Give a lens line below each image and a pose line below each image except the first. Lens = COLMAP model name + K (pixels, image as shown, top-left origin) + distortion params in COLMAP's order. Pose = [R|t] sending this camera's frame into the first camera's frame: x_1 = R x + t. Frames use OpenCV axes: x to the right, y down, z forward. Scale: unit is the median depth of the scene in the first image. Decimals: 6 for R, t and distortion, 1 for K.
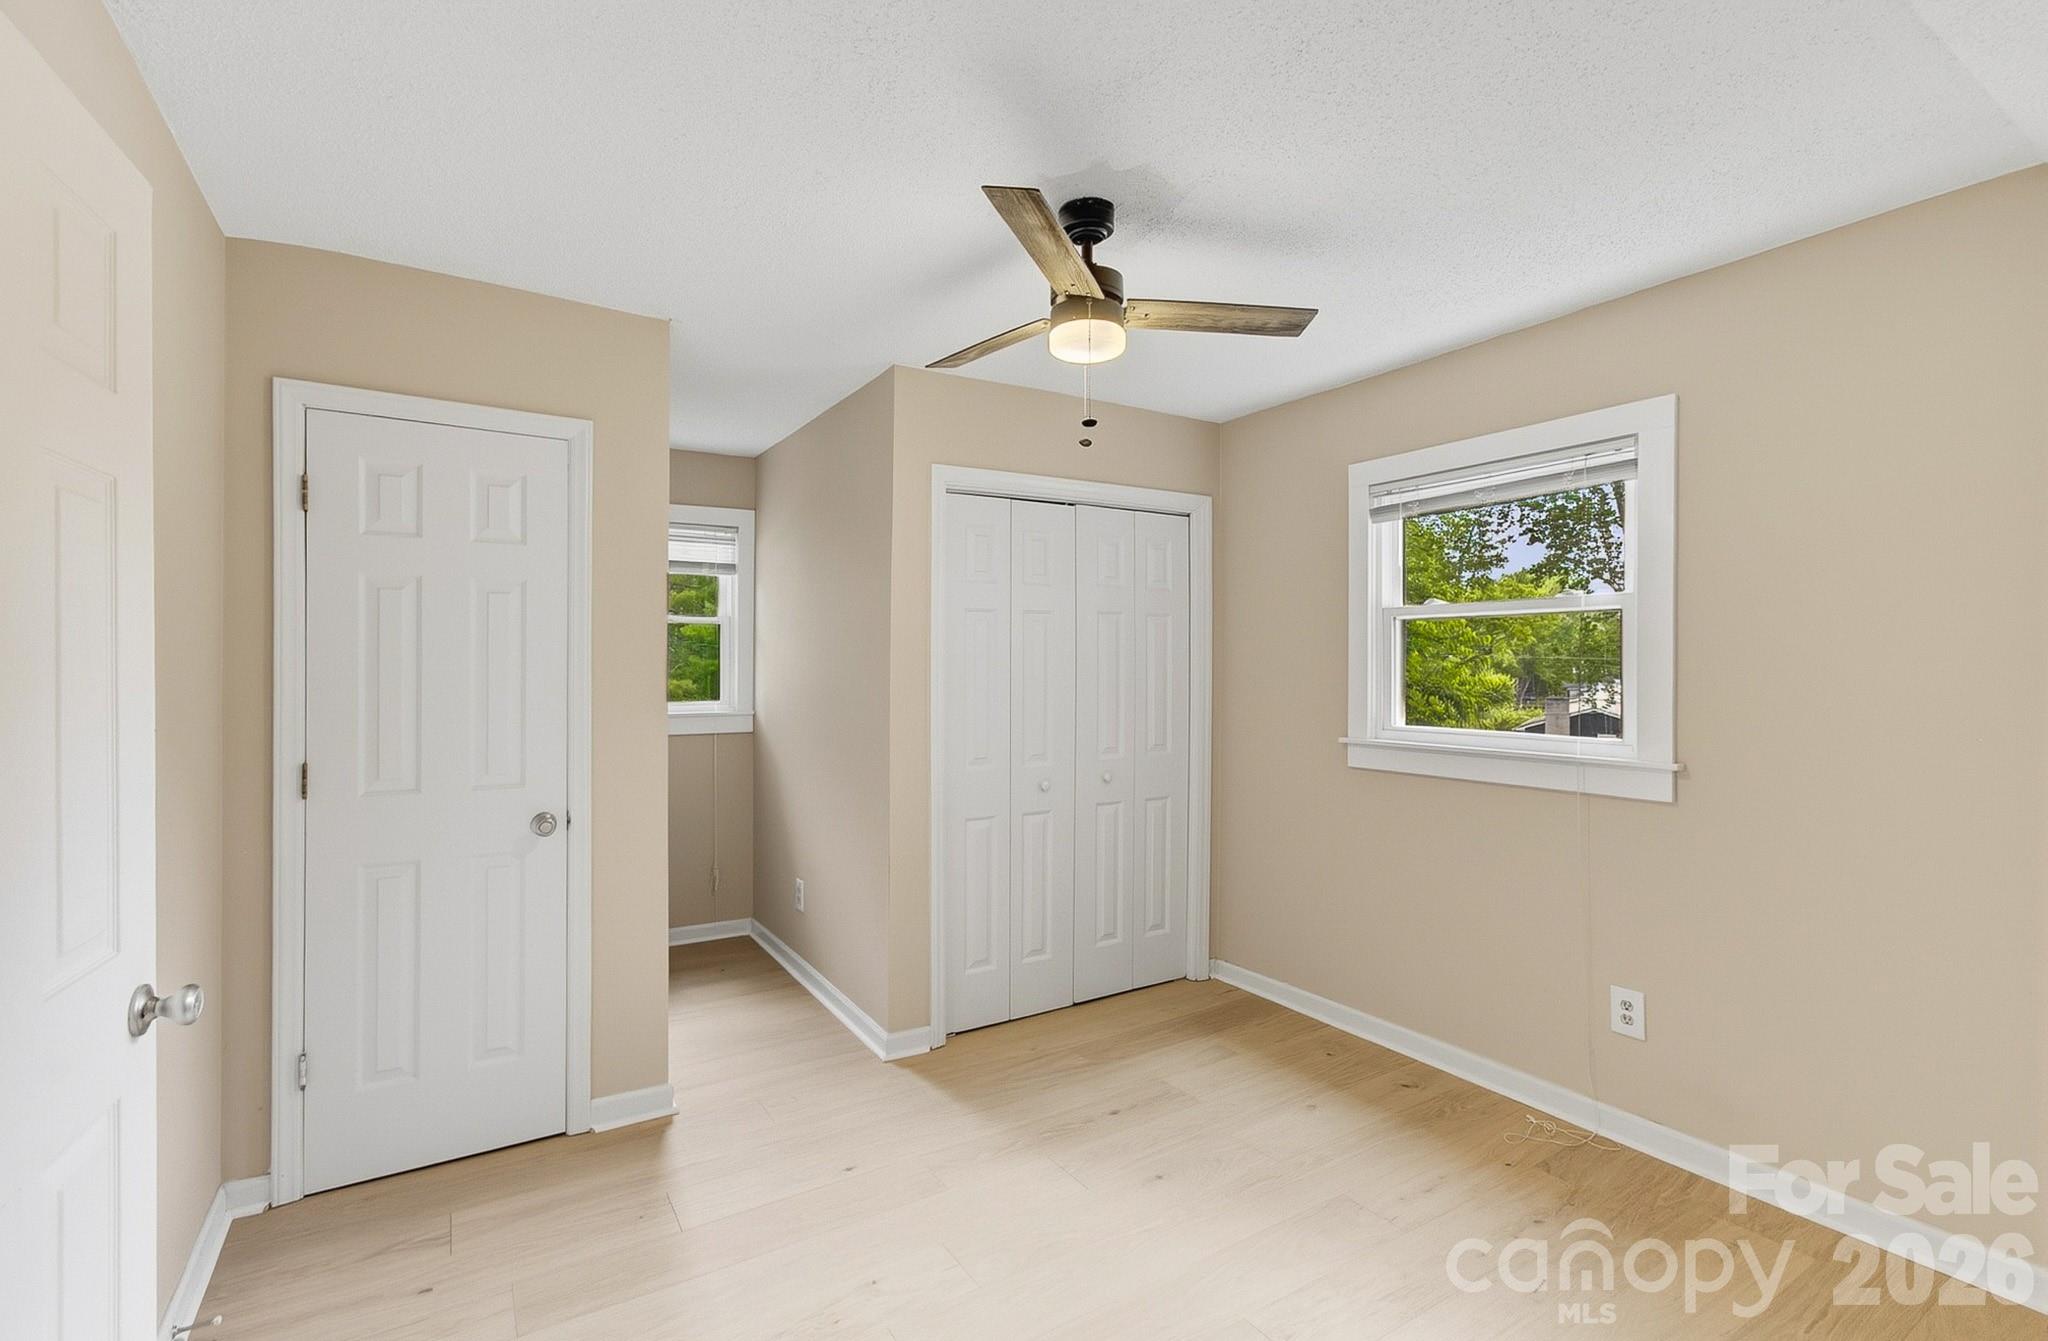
lens RADIAL K [[922.7, 0, 1024.0], [0, 922.7, 670.5], [0, 0, 1]] dist [-0.090306, 0.085420]
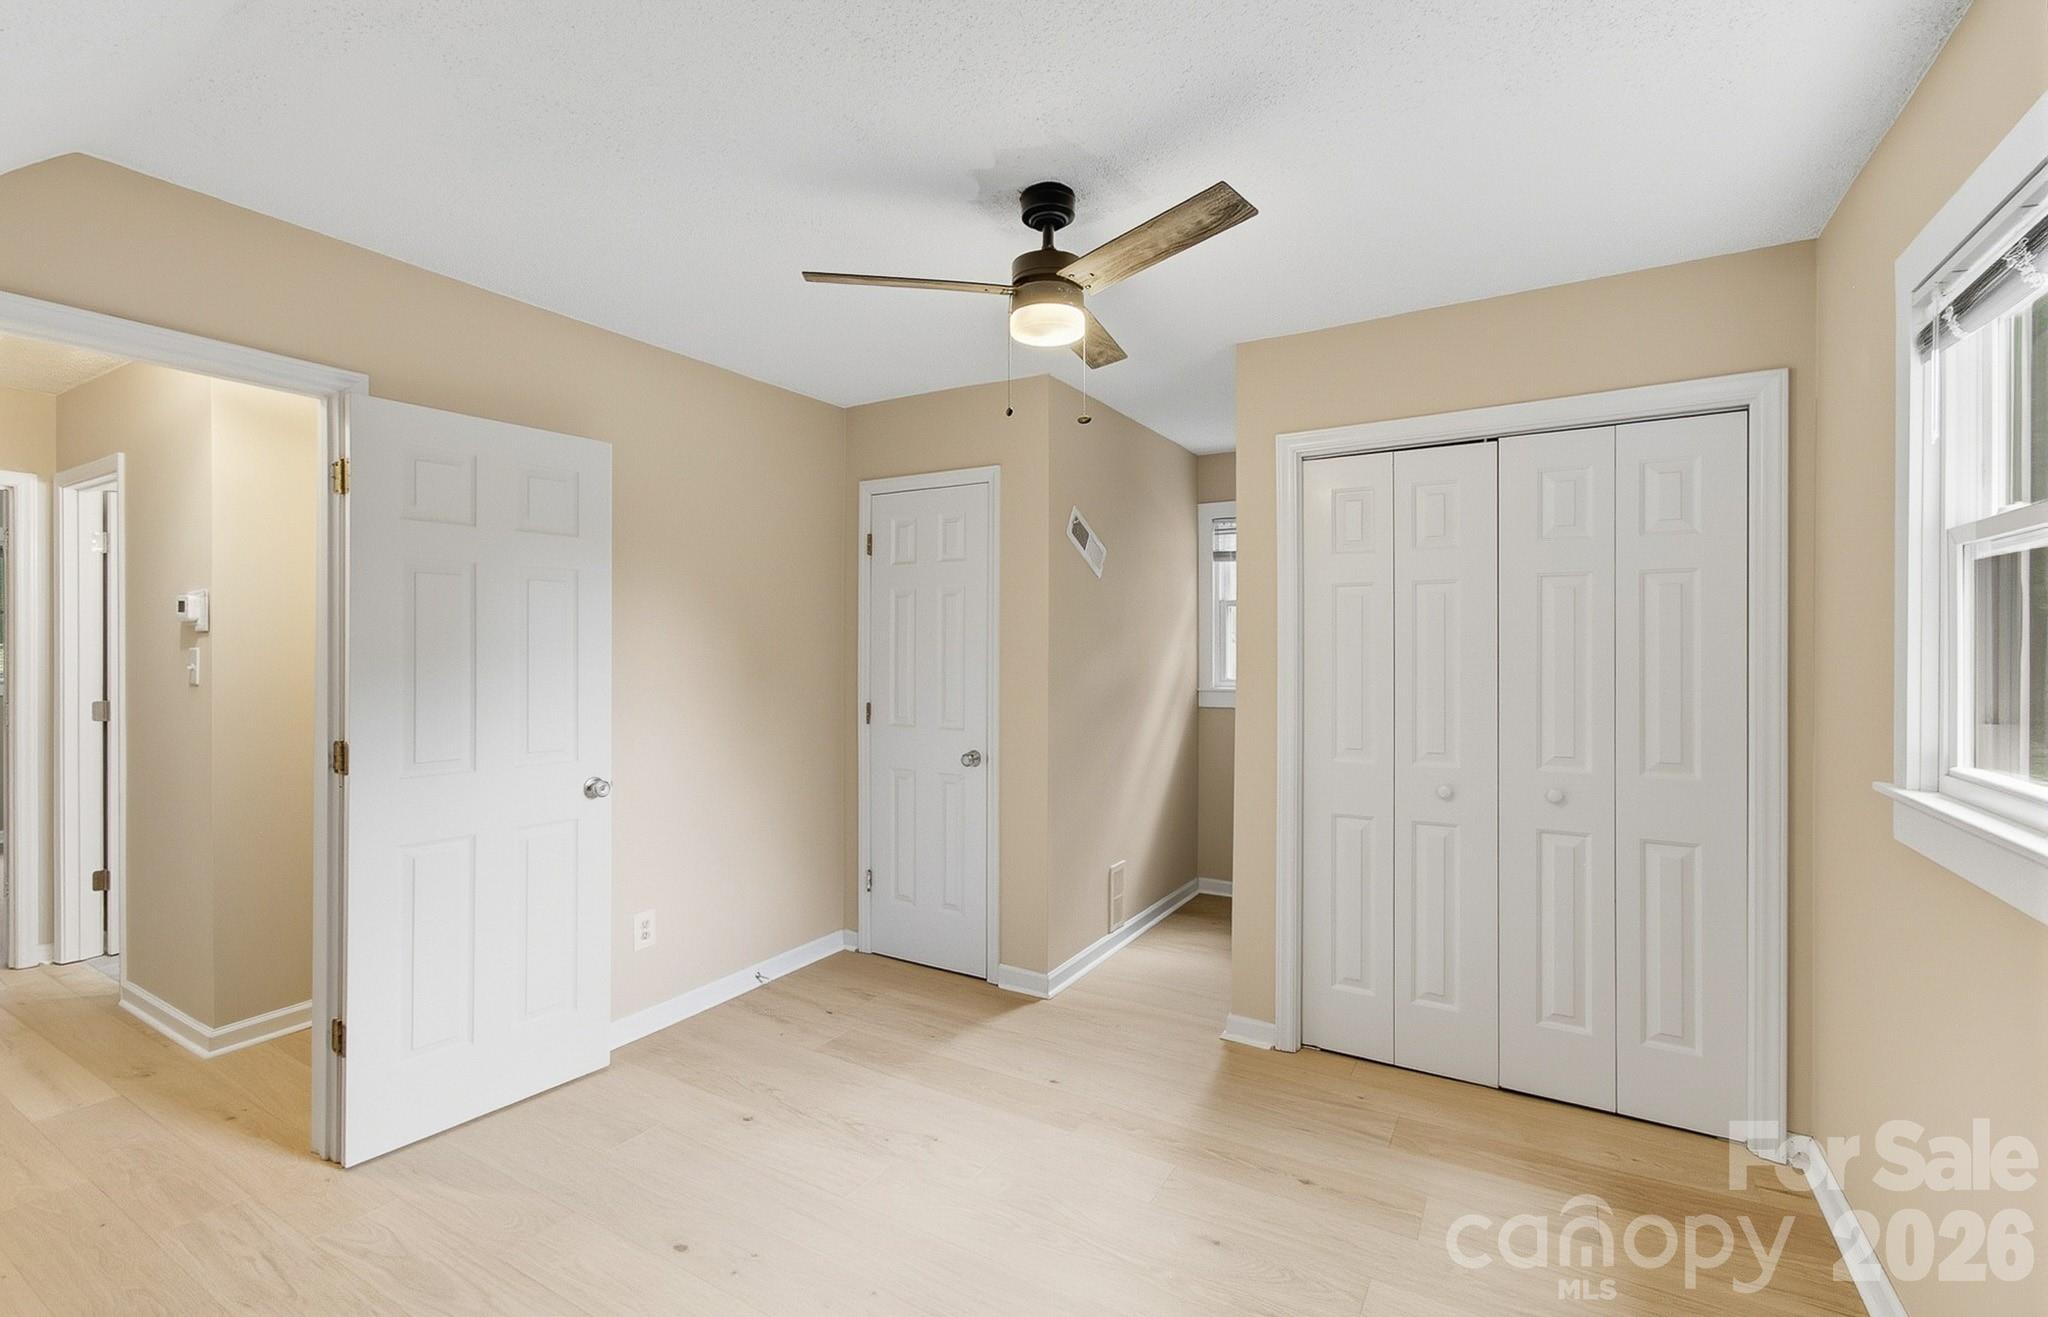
lens RADIAL K [[891.4, 0, 1021.6], [0, 891.4, 641.9], [0, 0, 1]] dist [-0.000943, 0.000008]
pose [[0.456890, -0.000146, -0.889523, 0.624091], [-0.005375, 0.999981, -0.002925, -0.004232], [0.889507, 0.006117, 0.456881, 0.347454]]
